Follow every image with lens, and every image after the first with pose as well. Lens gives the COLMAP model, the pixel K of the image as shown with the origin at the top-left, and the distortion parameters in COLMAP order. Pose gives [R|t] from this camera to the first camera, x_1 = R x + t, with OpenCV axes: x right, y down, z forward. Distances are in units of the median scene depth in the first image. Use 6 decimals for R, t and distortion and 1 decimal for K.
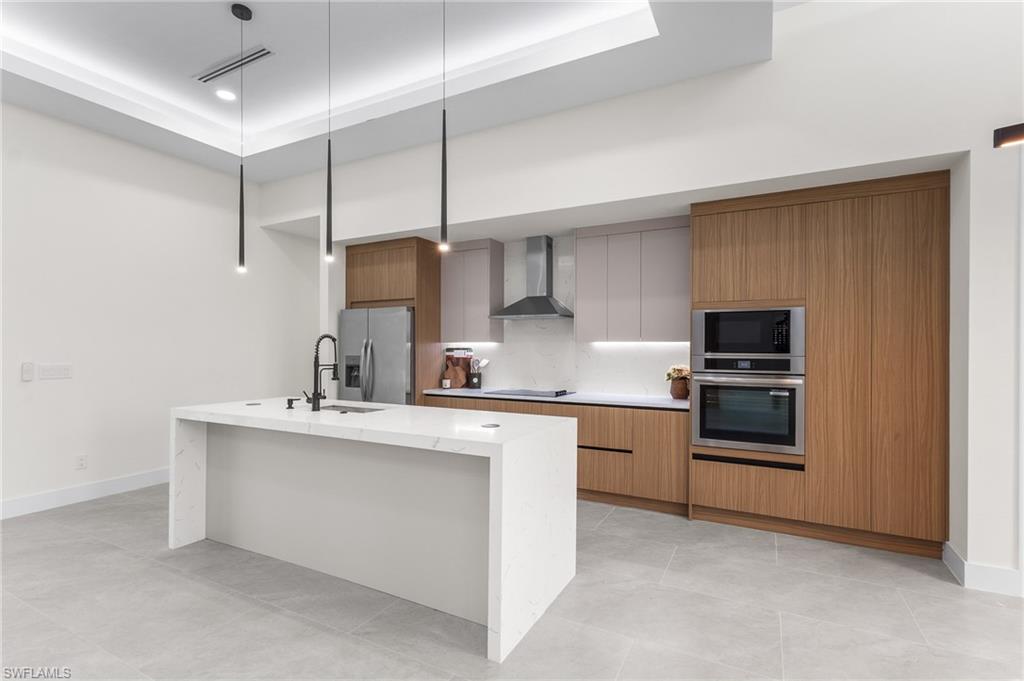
lens RADIAL K [[483.1, 0, 507.9], [0, 483.1, 348.0], [0, 0, 1]] dist [0.008443, -0.000837]
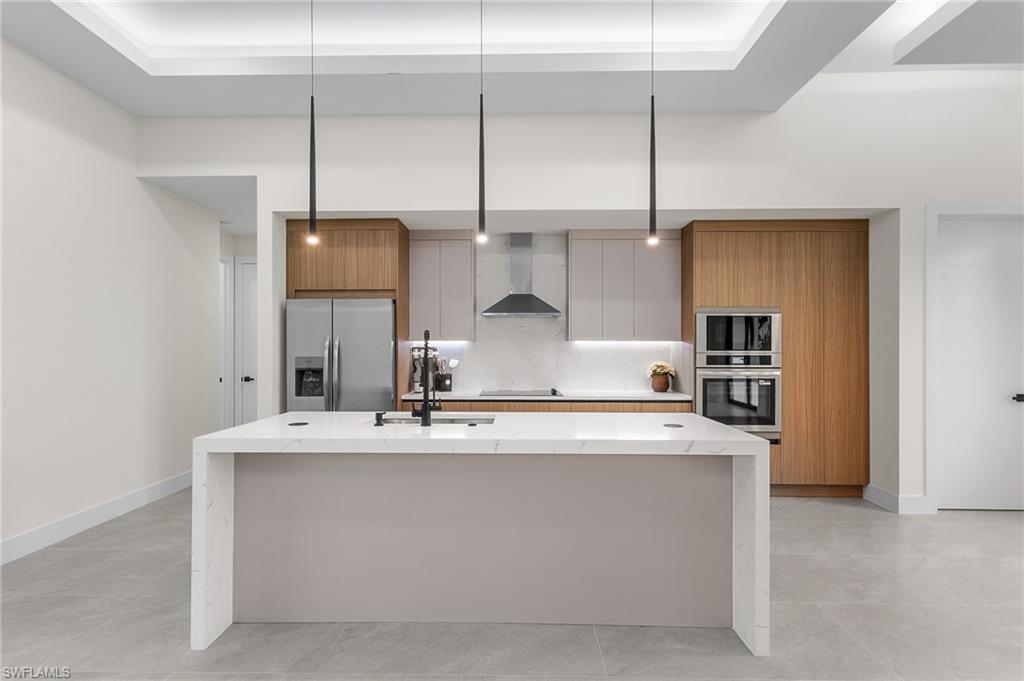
lens RADIAL K [[483.1, 0, 508.8], [0, 483.1, 344.4], [0, 0, 1]] dist [0.008443, -0.000837]
pose [[0.890697, -0.000483, 0.454597, -0.541527], [0.002602, 0.999988, -0.004035, -0.001422], [-0.454590, 0.004777, 0.890688, 0.186330]]
